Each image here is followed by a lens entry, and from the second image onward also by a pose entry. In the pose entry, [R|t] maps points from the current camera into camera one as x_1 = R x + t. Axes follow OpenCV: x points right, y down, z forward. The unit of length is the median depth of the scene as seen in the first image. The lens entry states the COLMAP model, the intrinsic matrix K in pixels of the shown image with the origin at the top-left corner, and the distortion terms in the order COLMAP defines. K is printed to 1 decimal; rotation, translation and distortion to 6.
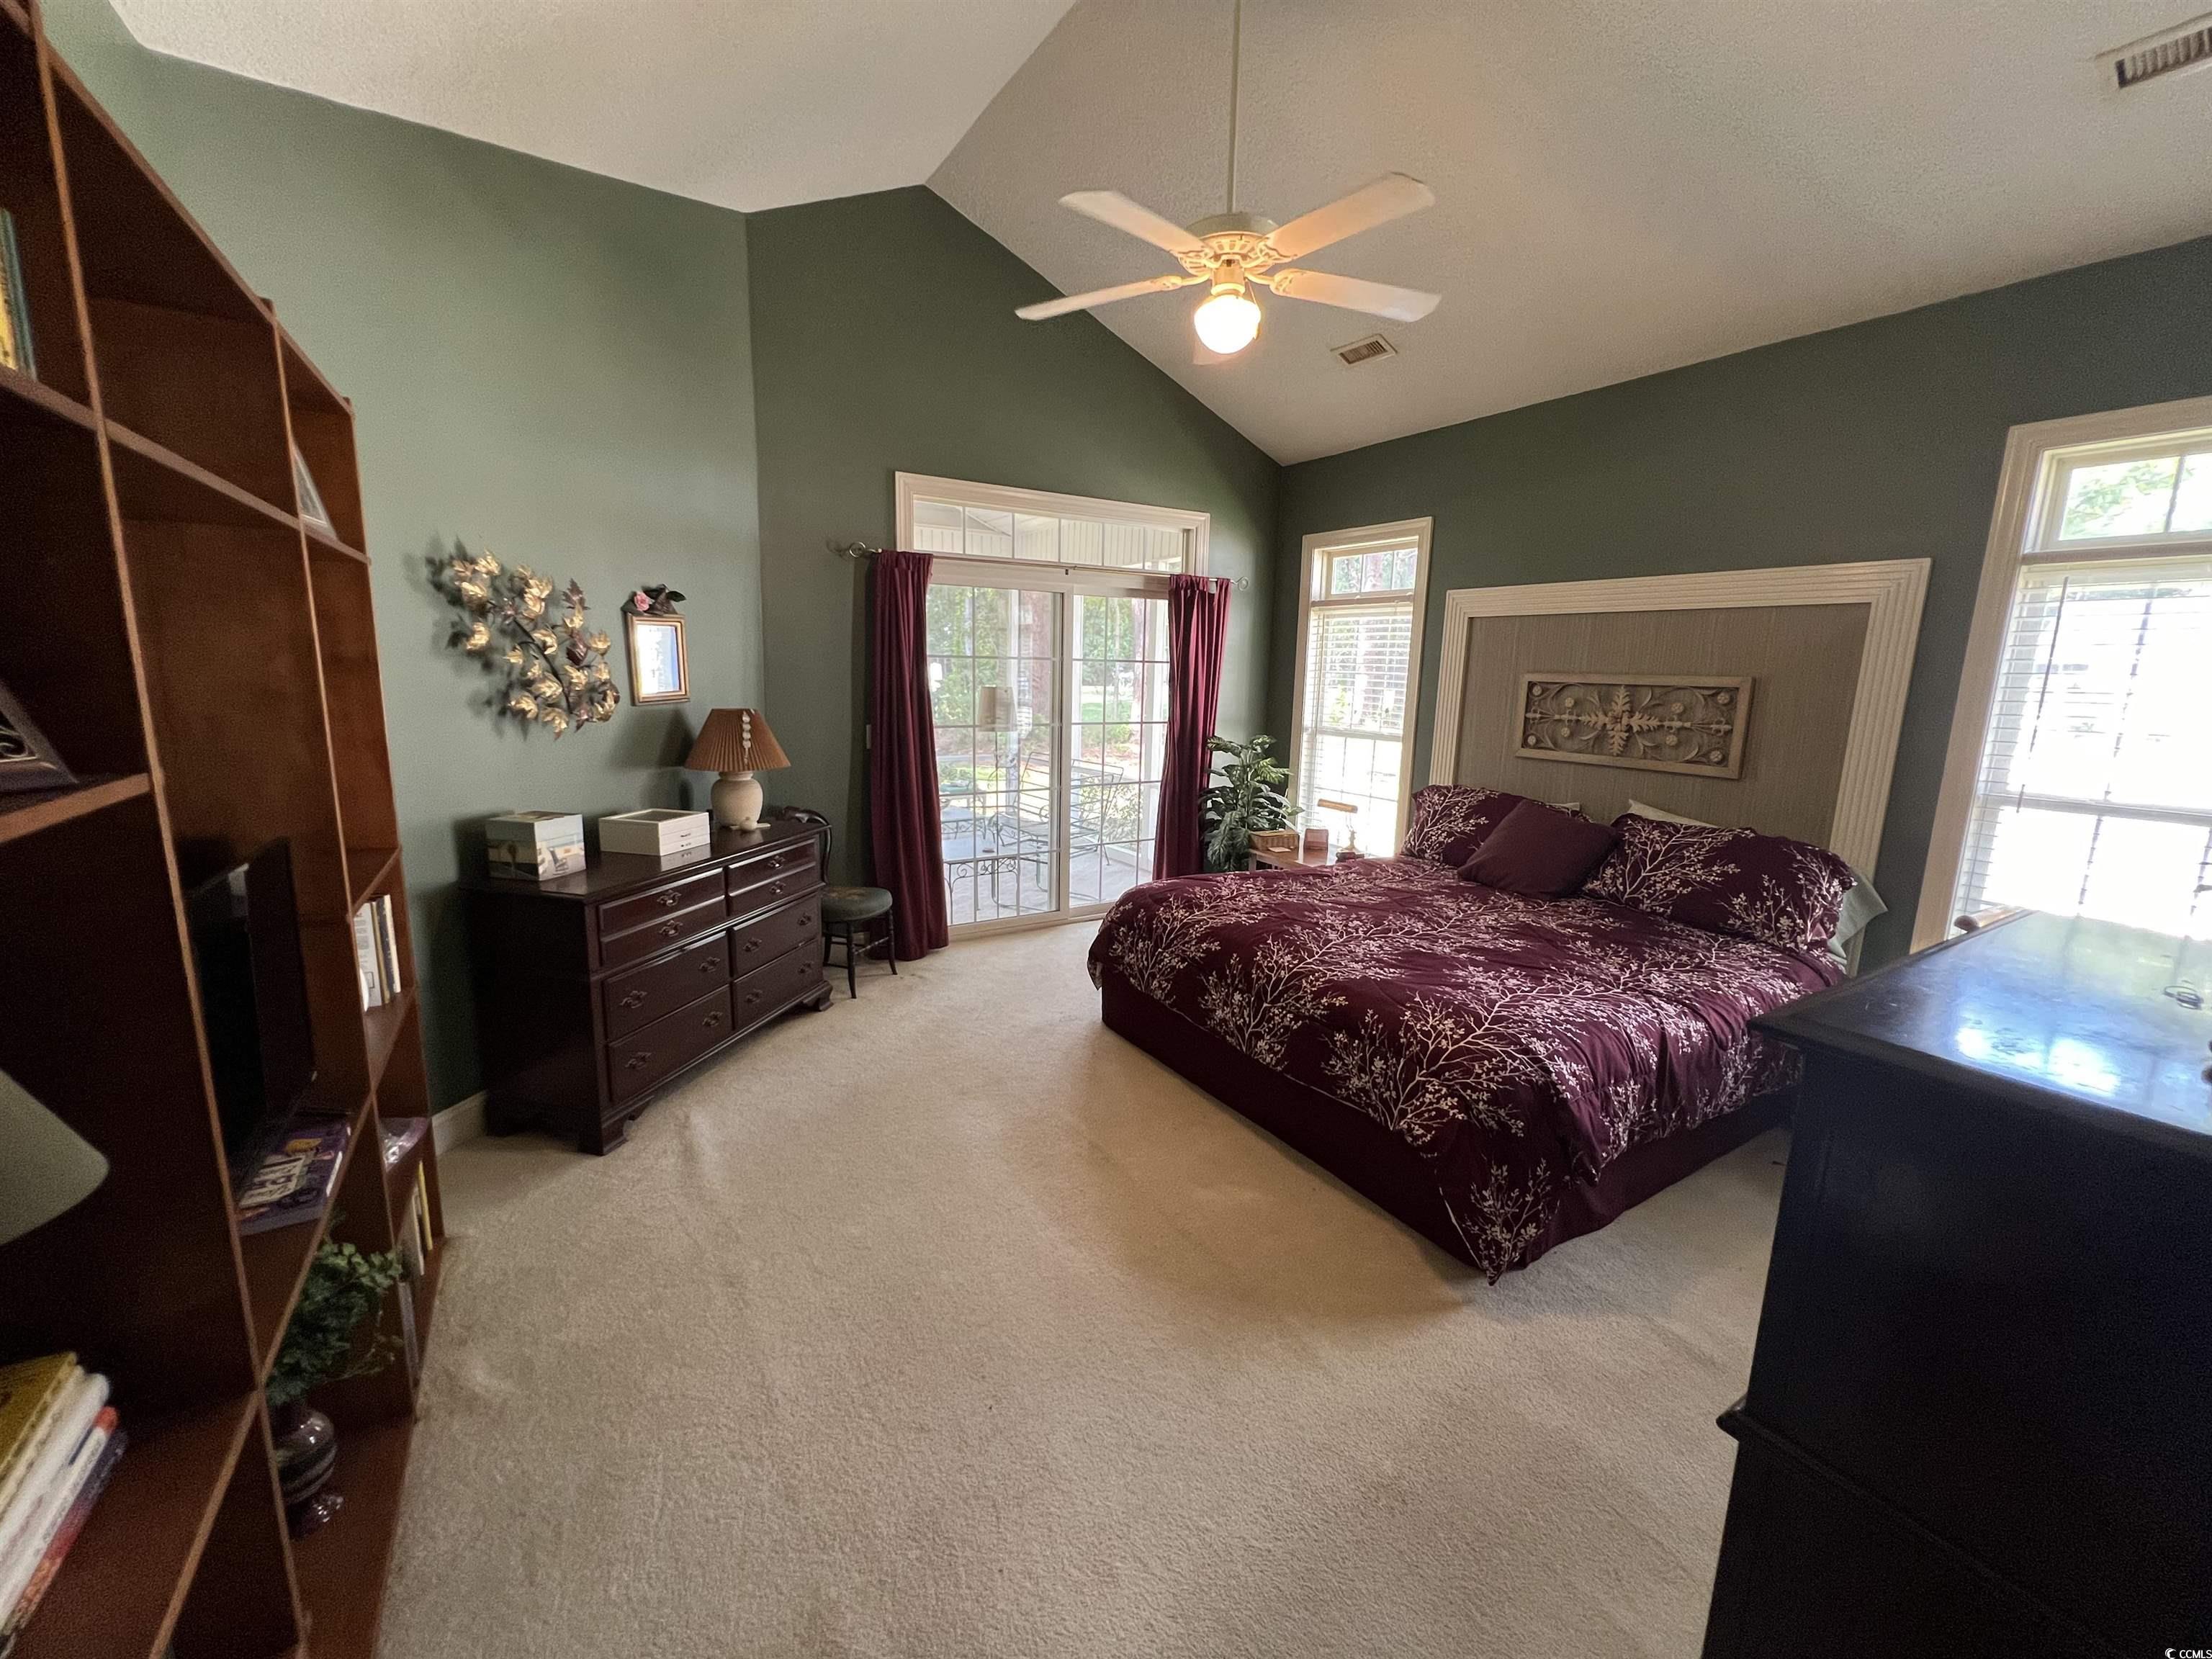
lens RADIAL K [[893.5, 0, 1102.3], [0, 893.5, 822.5], [0, 0, 1]] dist [-0.000185, 0.000039]
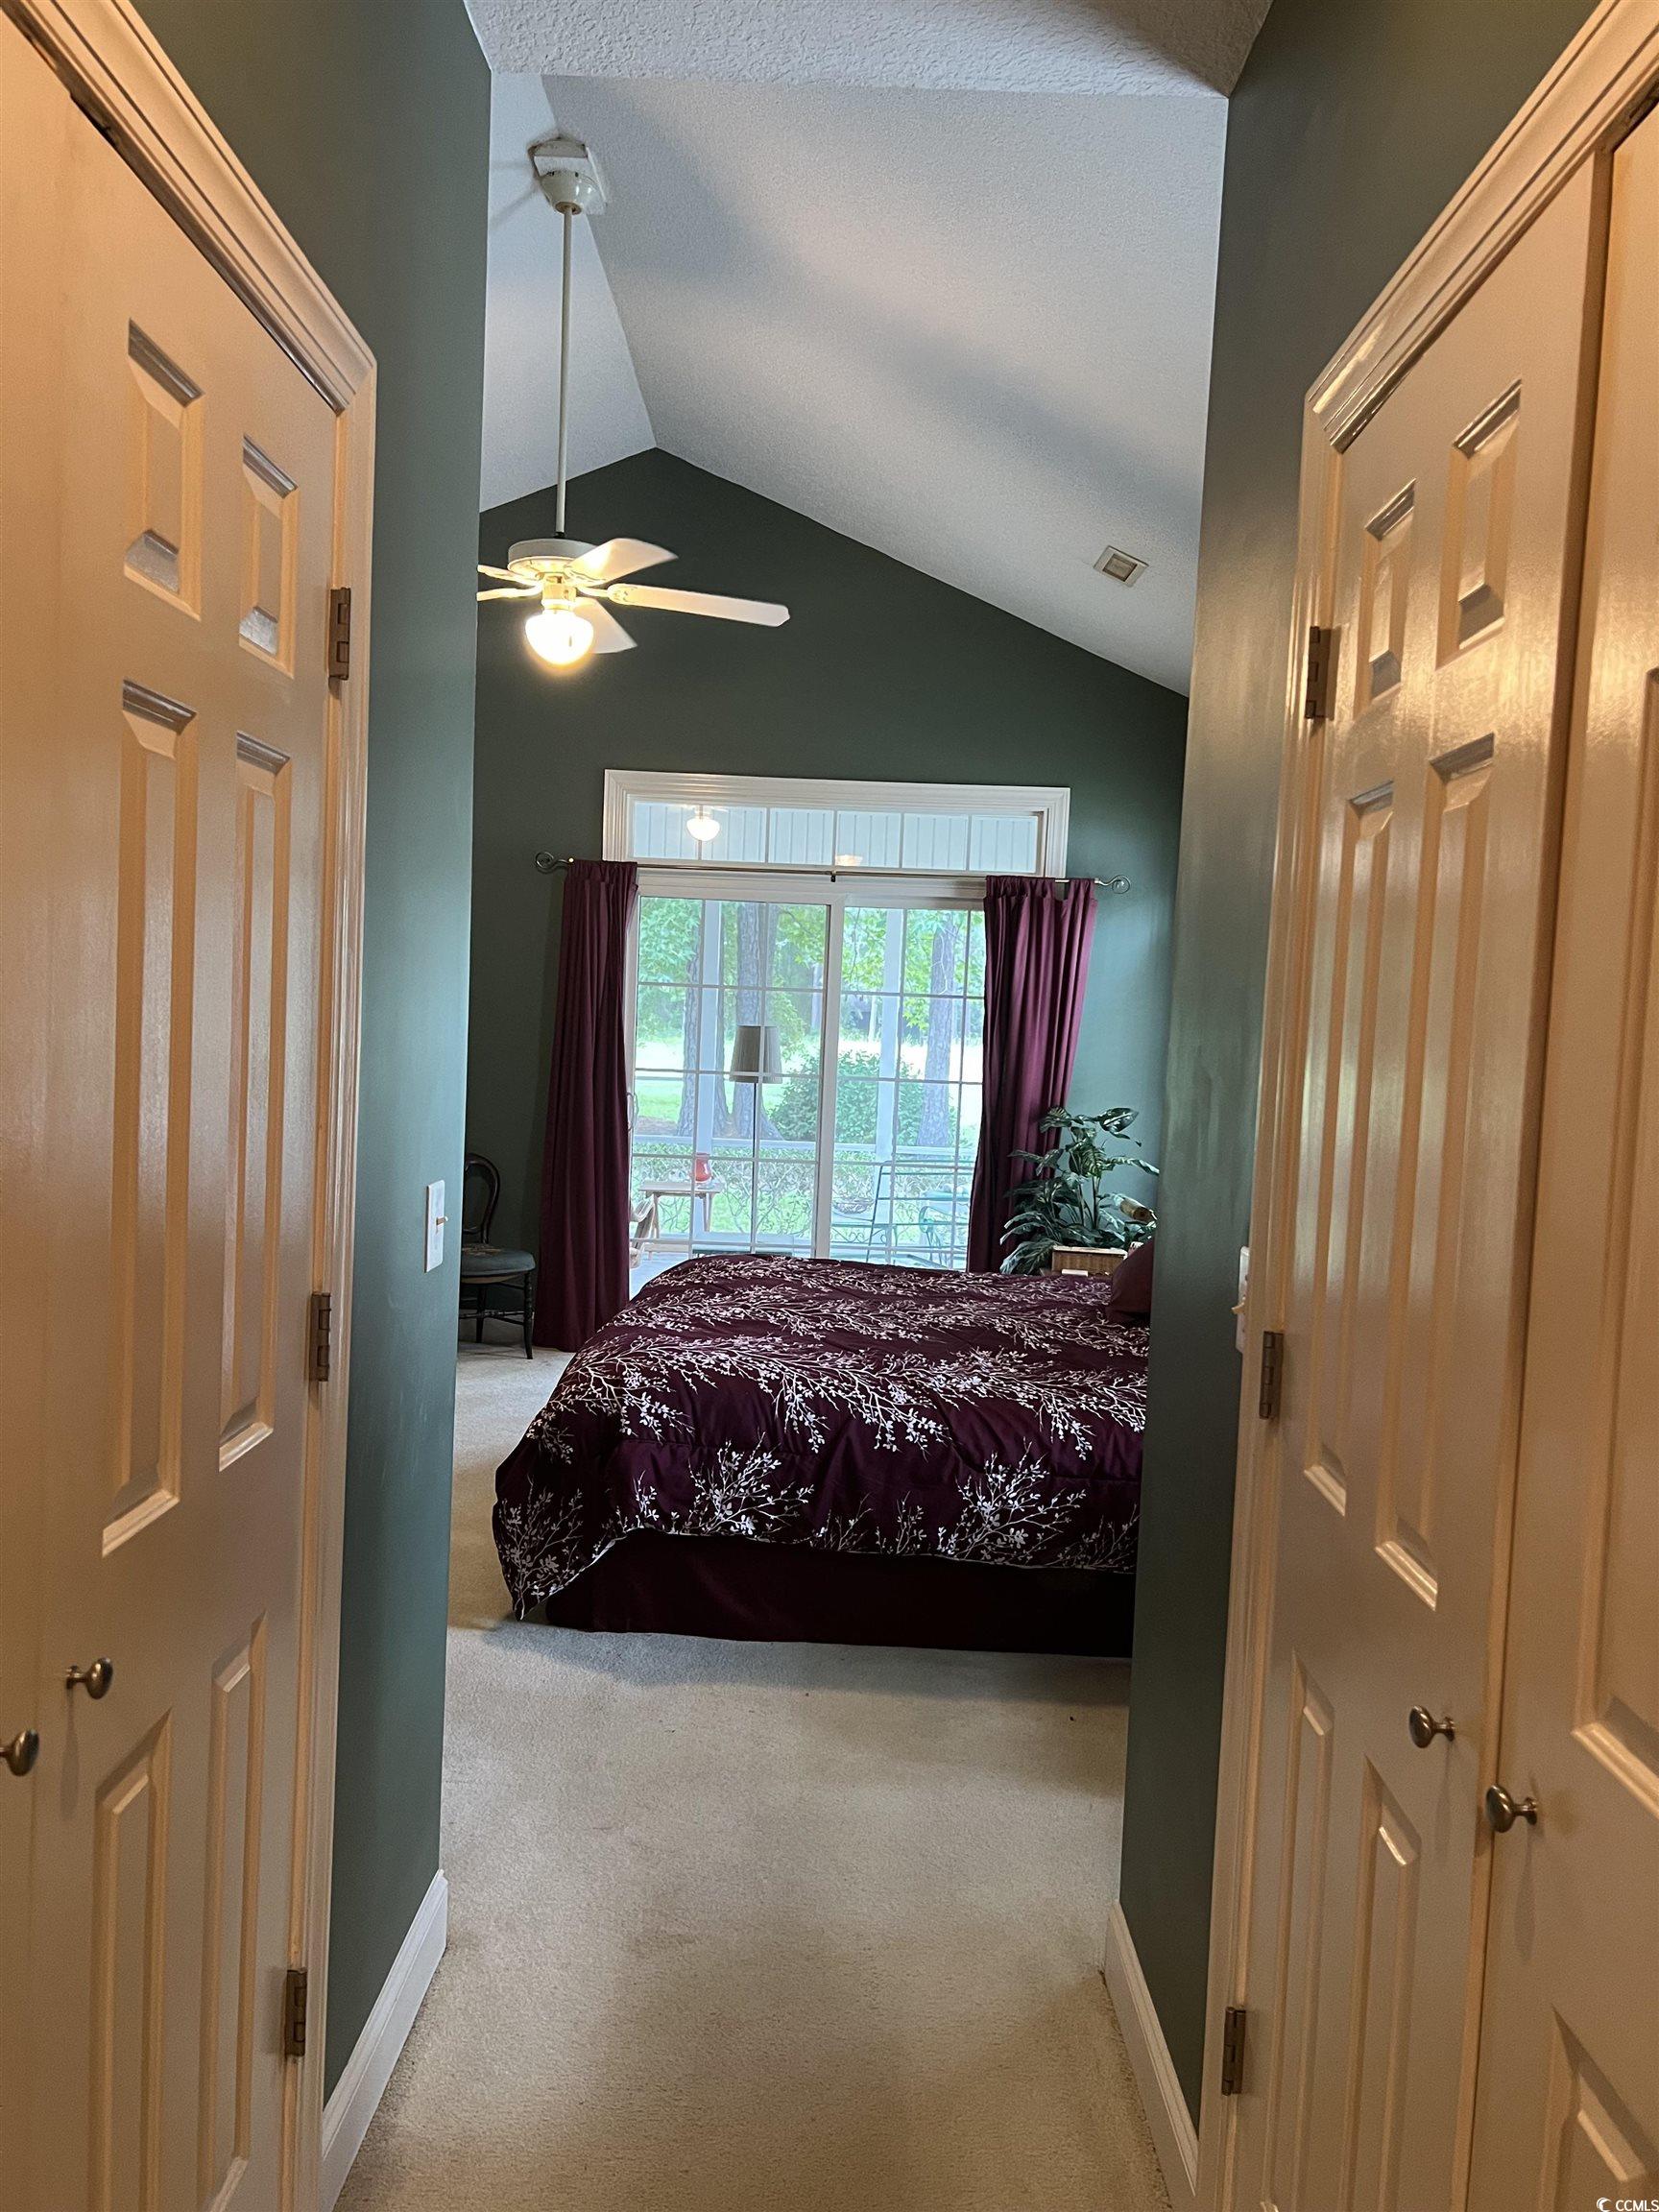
lens RADIAL K [[1654.2, 0, 829.5], [0, 1654.2, 1106.0], [0, 0, 1]] dist [0.008025, -0.007106]
pose [[0.845971, 0.044431, -0.531374, 0.777086], [-0.118721, 0.987204, -0.106463, 0.067509], [0.519844, 0.153150, 0.840421, -0.170821]]
